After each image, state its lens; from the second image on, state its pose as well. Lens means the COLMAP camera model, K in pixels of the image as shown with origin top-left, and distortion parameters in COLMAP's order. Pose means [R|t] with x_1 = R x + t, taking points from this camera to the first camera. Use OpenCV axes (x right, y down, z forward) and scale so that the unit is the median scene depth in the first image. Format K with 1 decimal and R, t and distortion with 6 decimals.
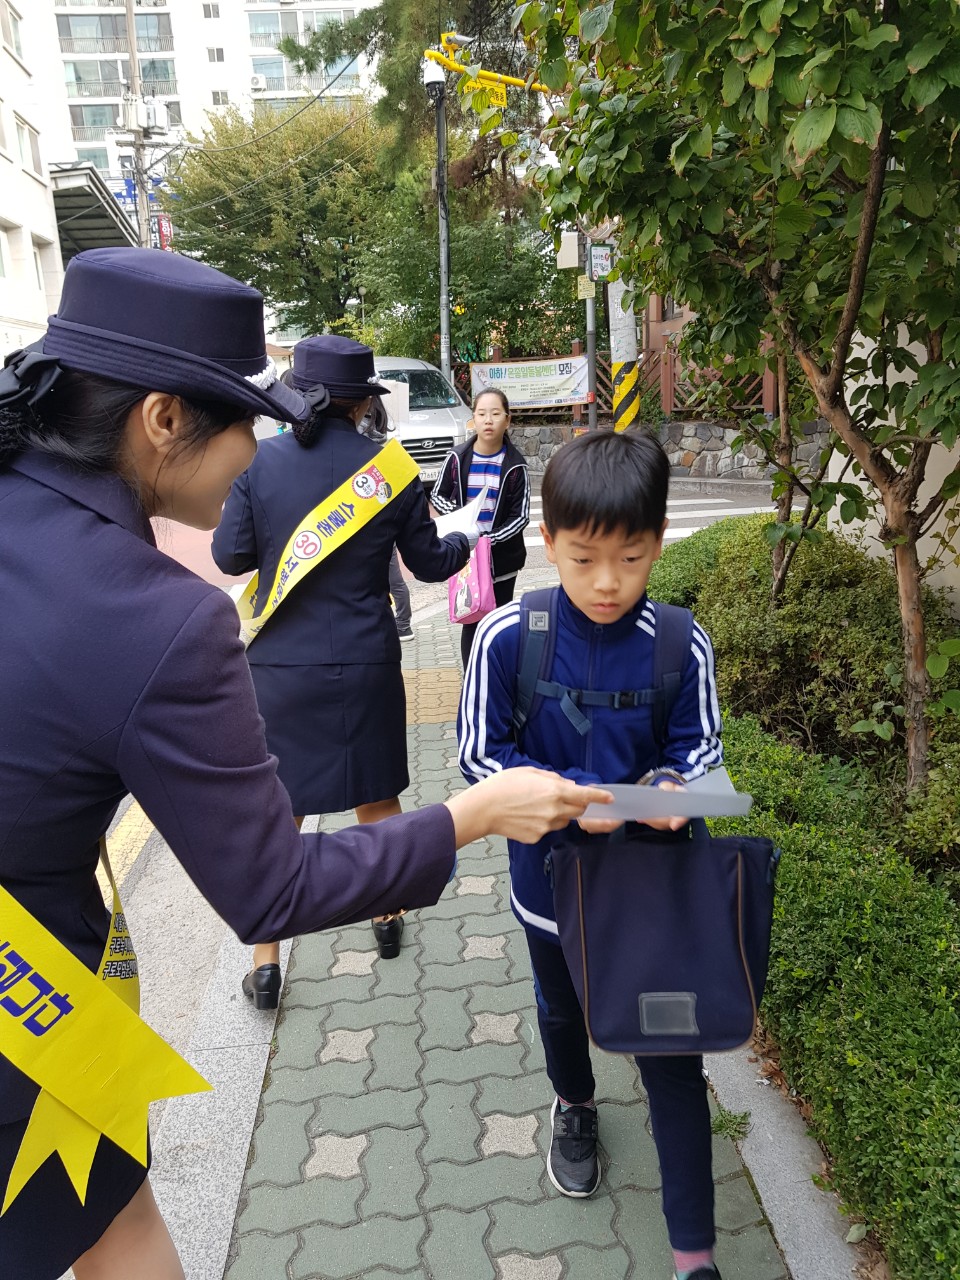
lens RADIAL K [[967.1, 0, 471.9], [0, 967.1, 622.5], [0, 0, 1]] dist [0.063901, -0.104187]
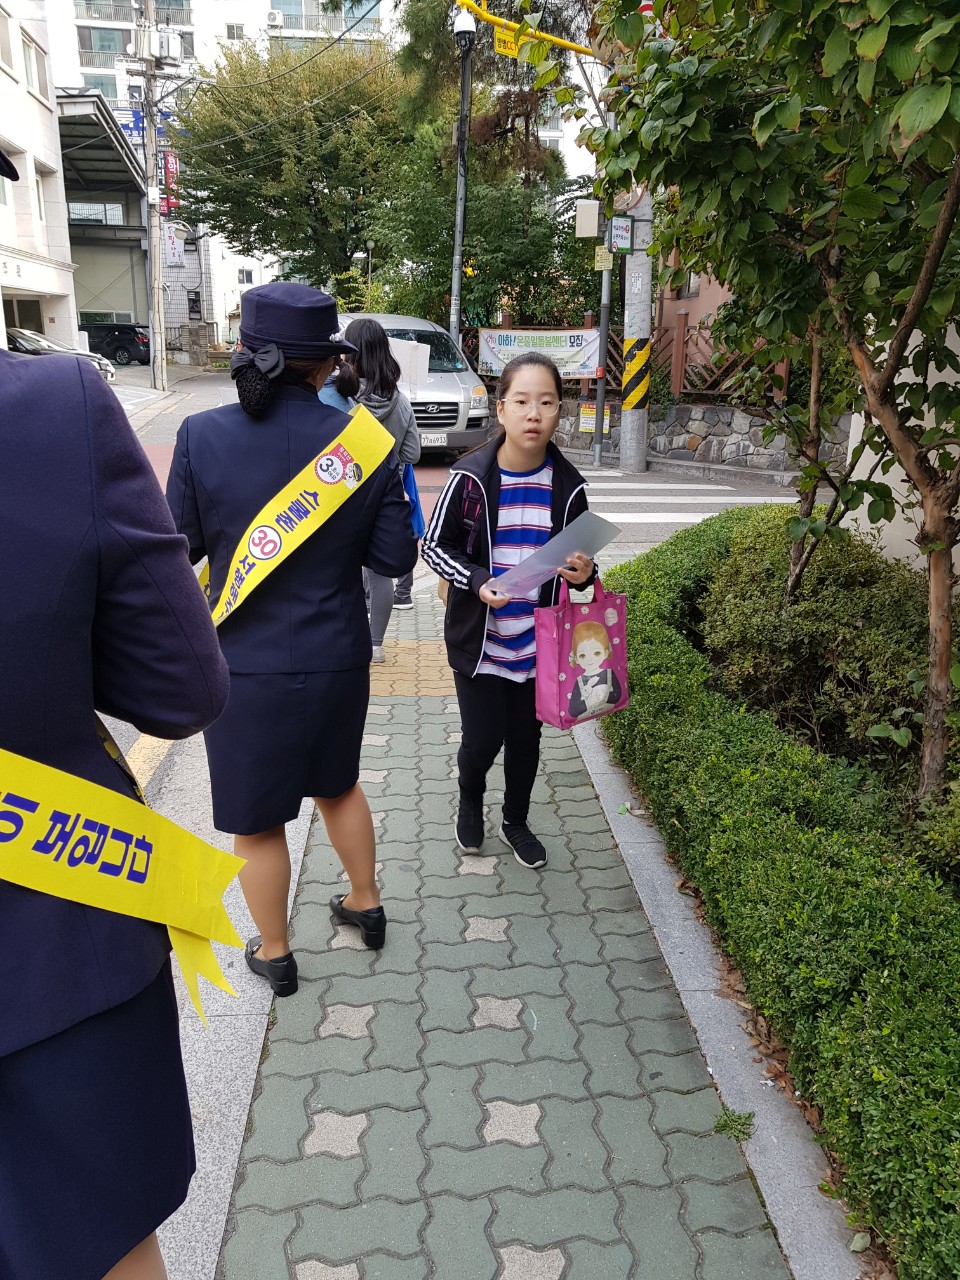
lens RADIAL K [[969.9, 0, 480.0], [0, 969.9, 640.0], [0, 0, 1]] dist [0.050997, -0.085150]
pose [[0.997540, 0.065513, 0.024931, -0.034873], [-0.066653, 0.996619, 0.048049, -0.006052], [-0.021699, -0.049592, 0.998534, 0.023899]]
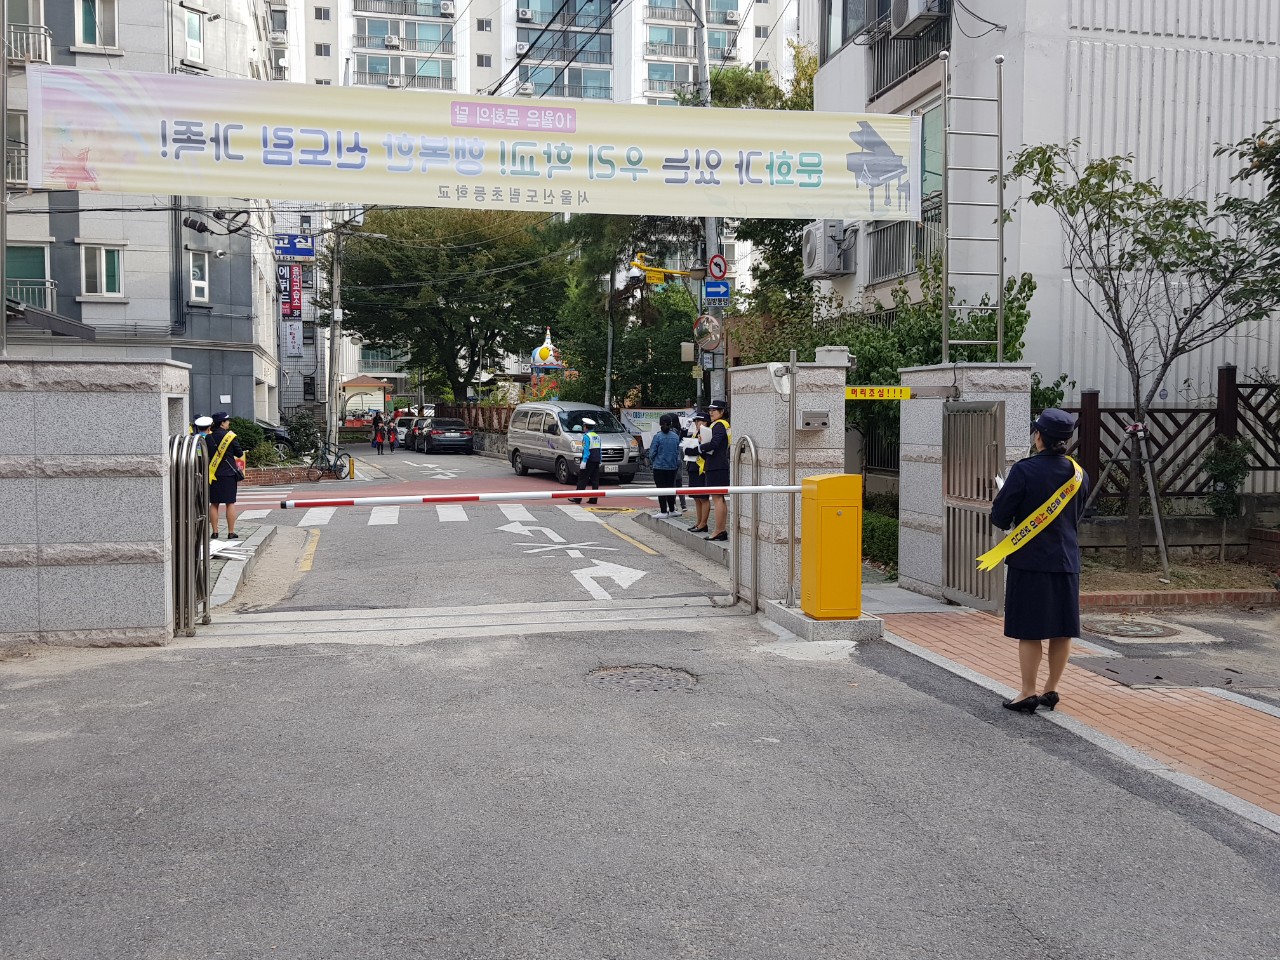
lens RADIAL K [[967.1, 0, 637.1], [0, 967.1, 502.0], [0, 0, 1]] dist [0.063901, -0.104187]
pose [[0.992256, 0.044680, 0.115897, -1.101607], [-0.025545, 0.986523, -0.161616, 1.069389], [-0.121556, 0.157403, 0.980025, -4.077596]]
